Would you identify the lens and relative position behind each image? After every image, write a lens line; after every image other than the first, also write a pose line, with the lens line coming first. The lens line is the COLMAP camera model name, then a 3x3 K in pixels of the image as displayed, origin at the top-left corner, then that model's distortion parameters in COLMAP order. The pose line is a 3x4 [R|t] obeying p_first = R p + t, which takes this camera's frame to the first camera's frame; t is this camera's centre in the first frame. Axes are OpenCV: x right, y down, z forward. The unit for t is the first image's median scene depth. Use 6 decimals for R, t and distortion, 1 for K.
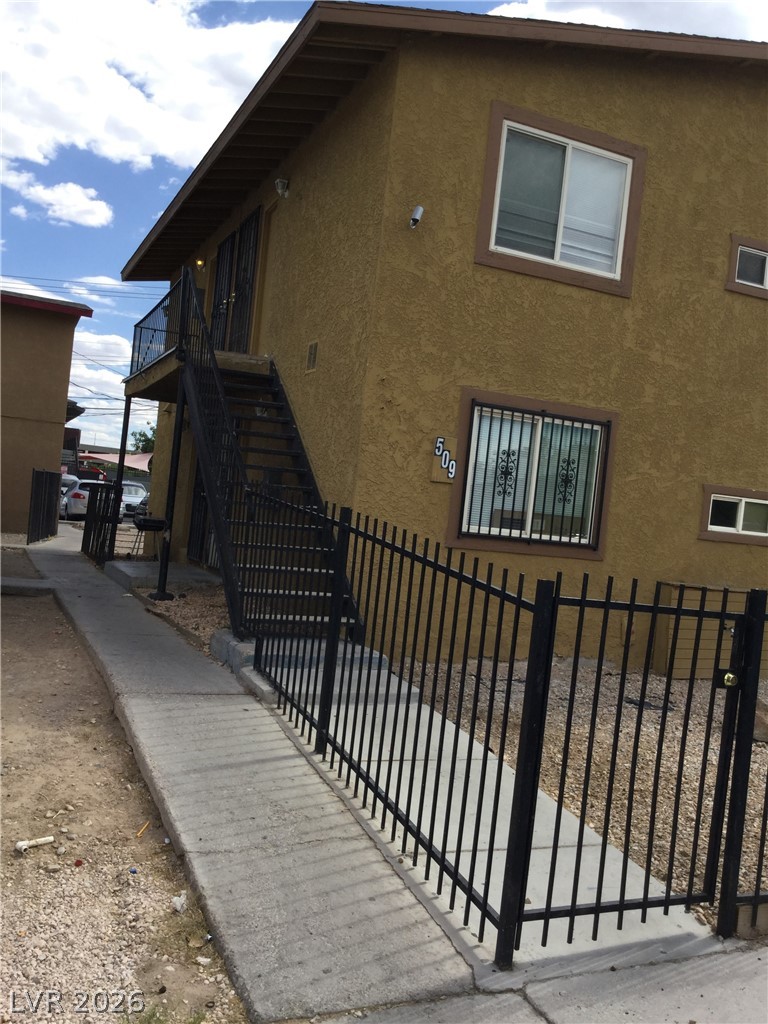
lens RADIAL K [[963.8, 0, 384.0], [0, 963.8, 512.0], [0, 0, 1]] dist [0.097426, -0.298423]
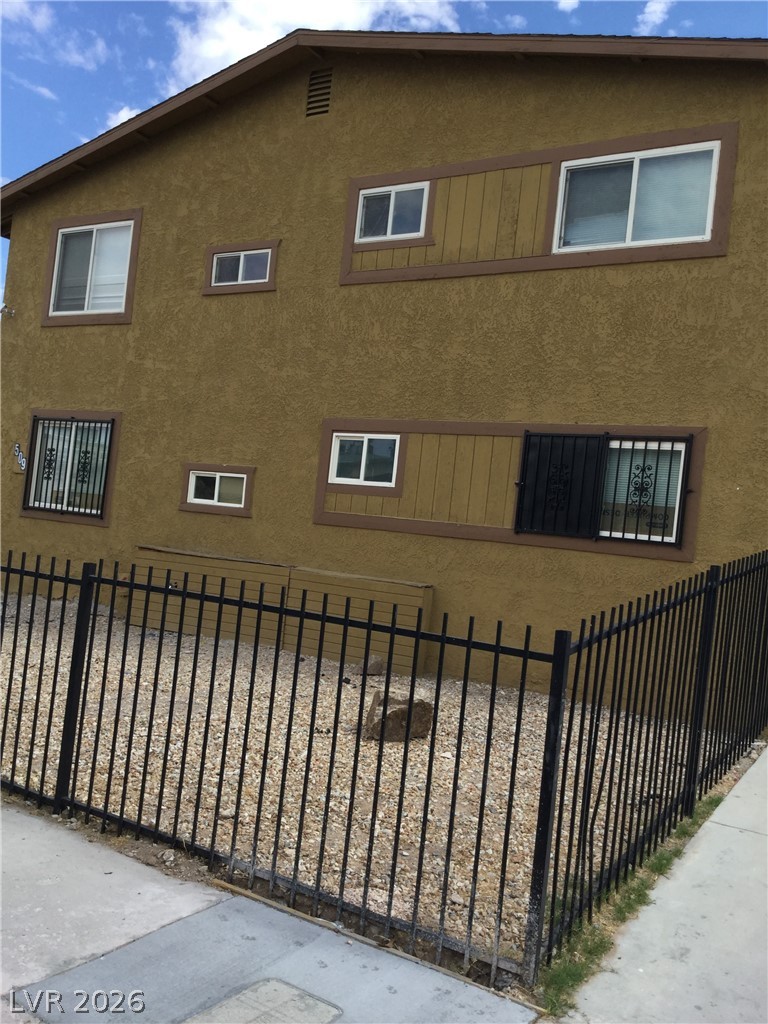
lens RADIAL K [[966.9, 0, 384.0], [0, 966.9, 512.0], [0, 0, 1]] dist [0.104592, -0.310765]
pose [[0.533419, -0.062479, -0.843540, 1.497550], [-0.057612, 0.992269, -0.109926, 0.149659], [0.843887, 0.107234, 0.525696, 0.626910]]
